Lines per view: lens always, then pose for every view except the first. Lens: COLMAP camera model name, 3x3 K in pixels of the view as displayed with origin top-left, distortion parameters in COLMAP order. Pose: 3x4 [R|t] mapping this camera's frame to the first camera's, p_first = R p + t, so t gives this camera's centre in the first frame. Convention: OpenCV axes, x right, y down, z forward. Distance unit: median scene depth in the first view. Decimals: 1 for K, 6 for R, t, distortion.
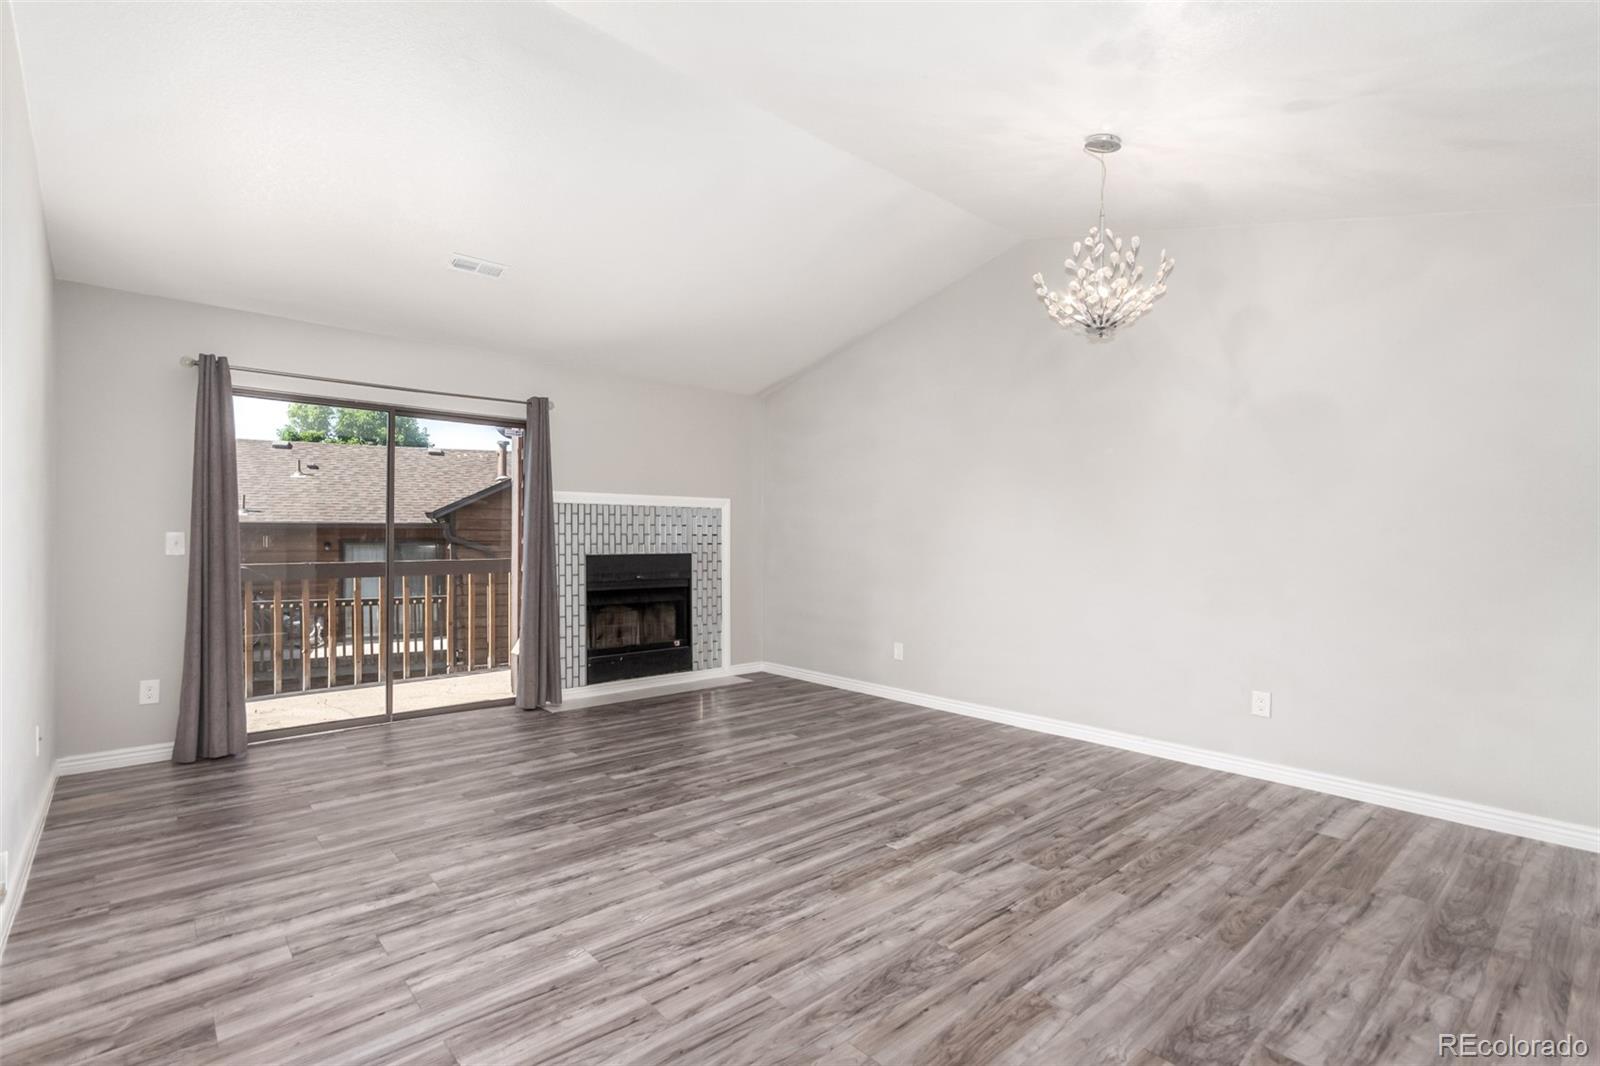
lens RADIAL K [[756.0, 0, 784.2], [0, 756.0, 535.1], [0, 0, 1]] dist [0.001816, 0.001318]
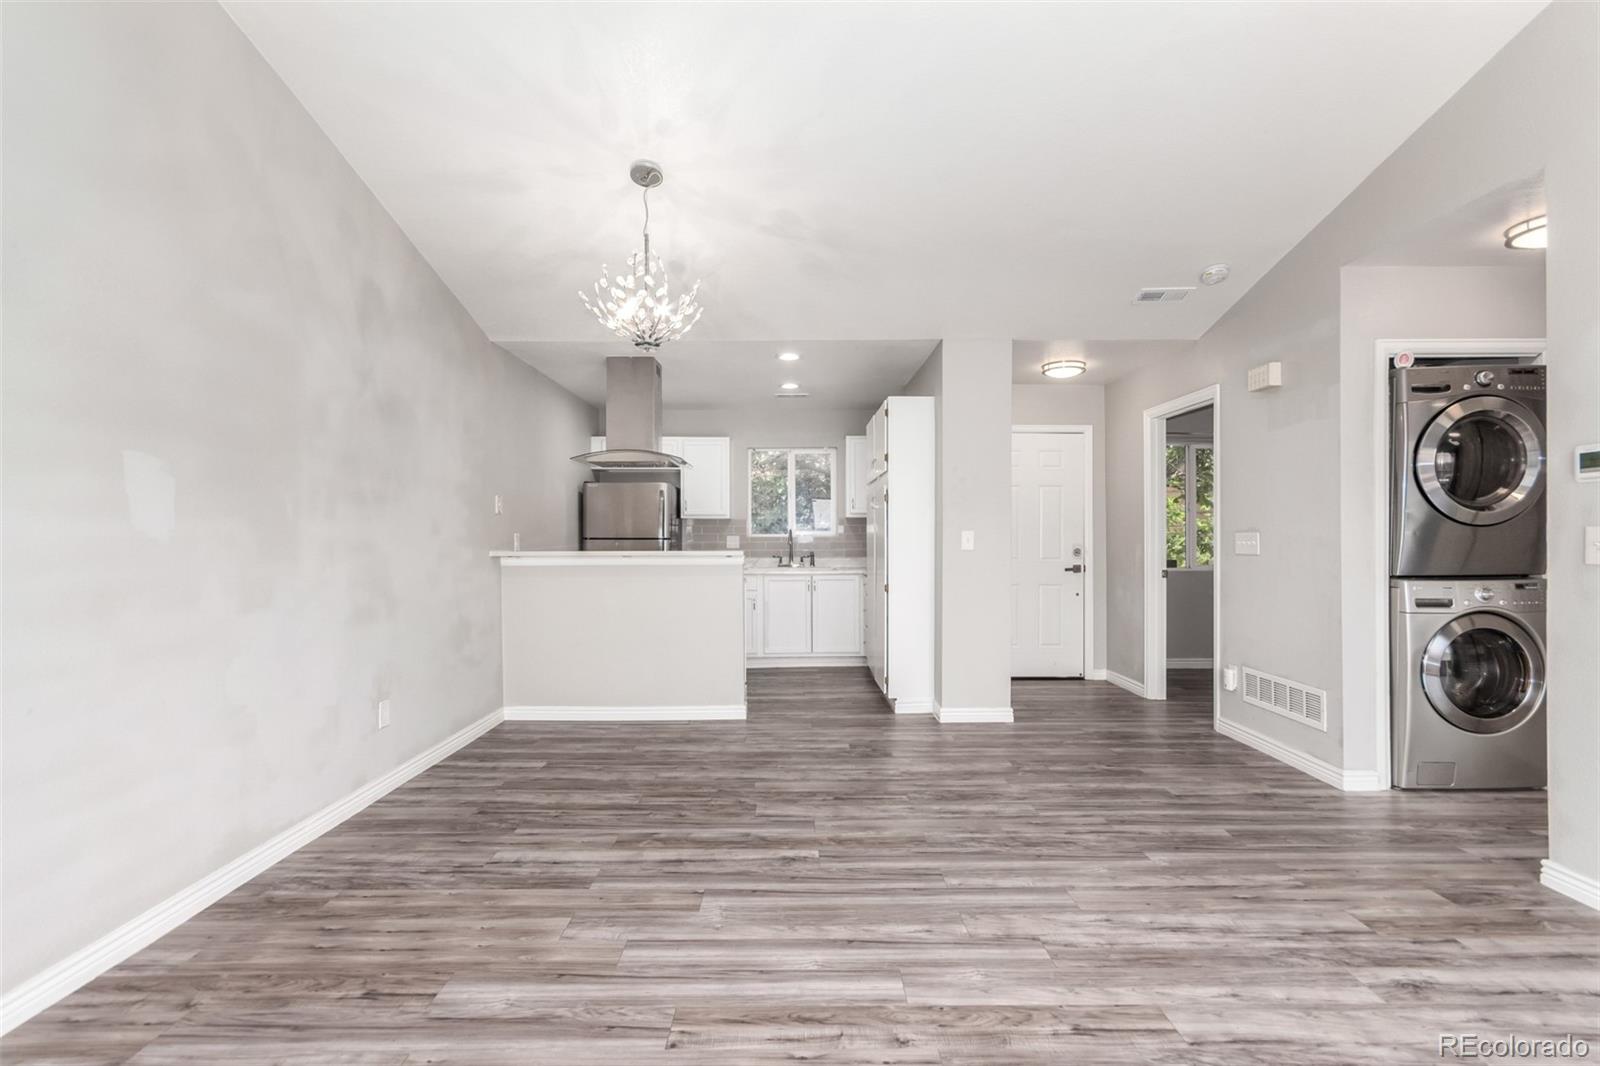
lens RADIAL K [[738.2, 0, 832.1], [0, 738.2, 536.5], [0, 0, 1]] dist [0.003176, 0.001679]
pose [[-0.785228, -0.000176, 0.619207, -0.418381], [-0.000806, 0.999999, -0.000738, 0.008617], [-0.619207, -0.001078, -0.785227, 1.590881]]
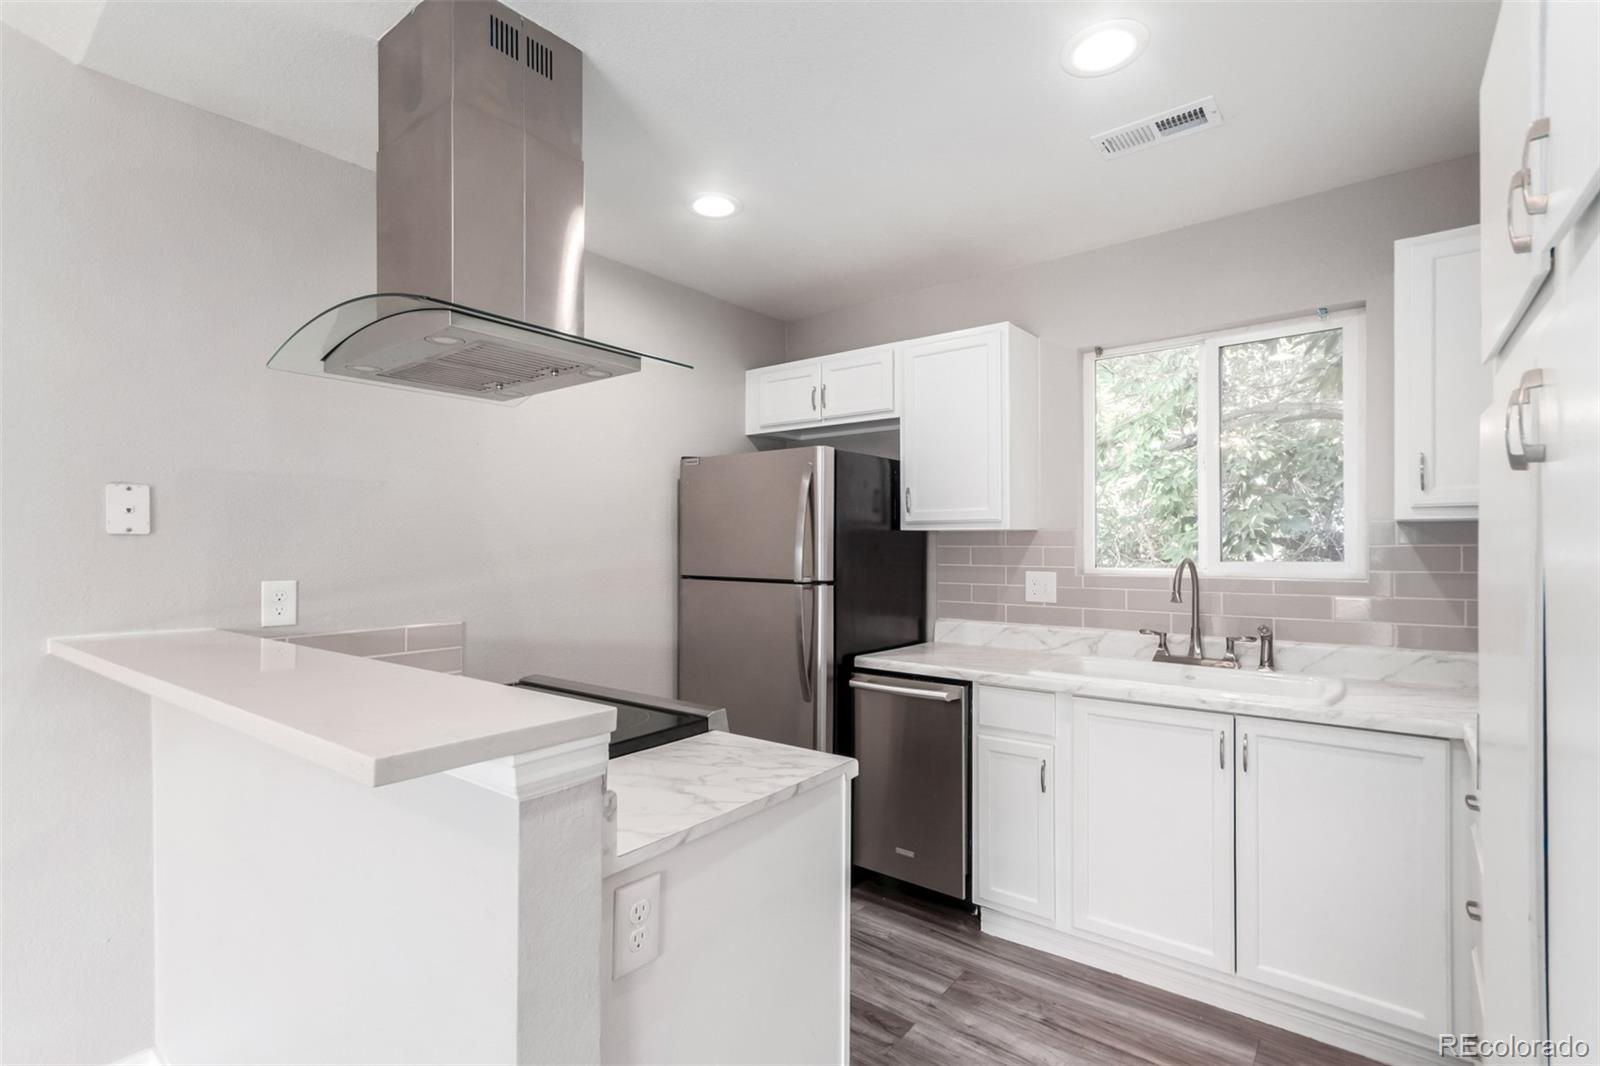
lens RADIAL K [[737.4, 0, 810.4], [0, 737.4, 544.3], [0, 0, 1]] dist [0.001042, 0.000709]
pose [[-0.194668, 0.000587, 0.980869, 0.379930], [0.002553, 0.999997, -0.000092, -0.029304], [-0.980866, 0.002487, -0.194669, 0.459258]]
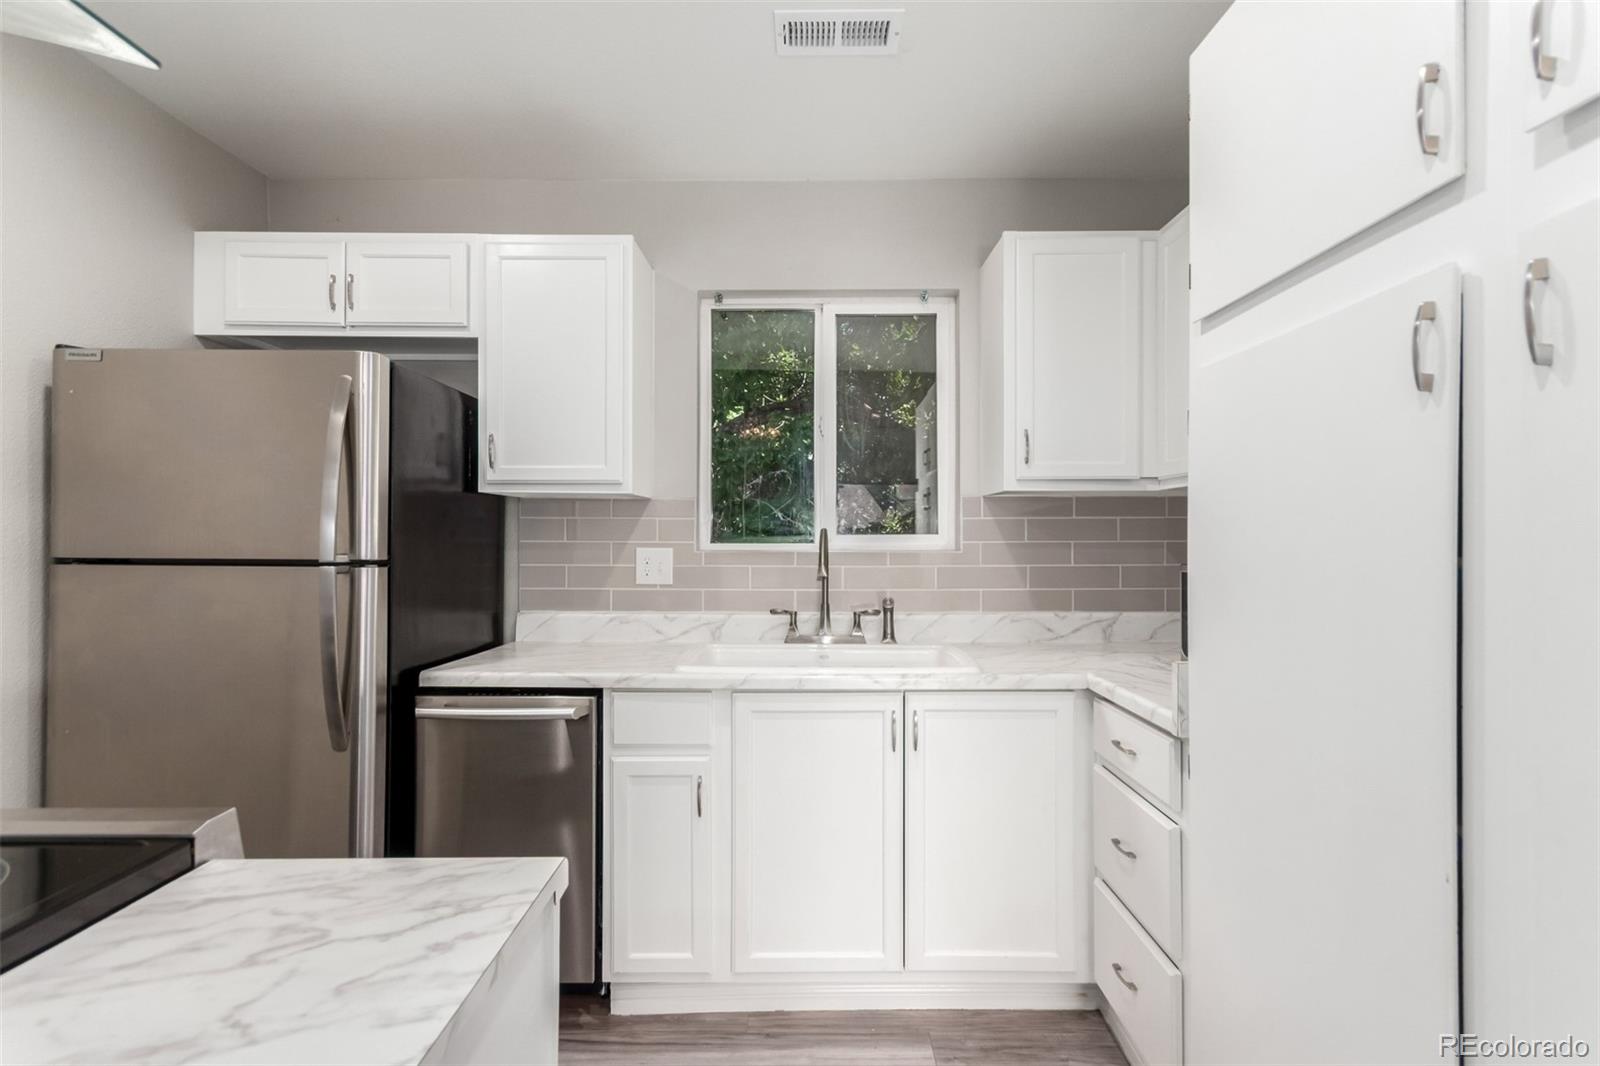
lens RADIAL K [[738.1, 0, 797.2], [0, 738.1, 536.5], [0, 0, 1]] dist [0.001622, 0.000746]
pose [[-0.747370, 0.000463, 0.664408, 0.597846], [-0.002118, 0.999993, -0.003080, -0.004857], [-0.664405, -0.003709, -0.747364, 0.479040]]
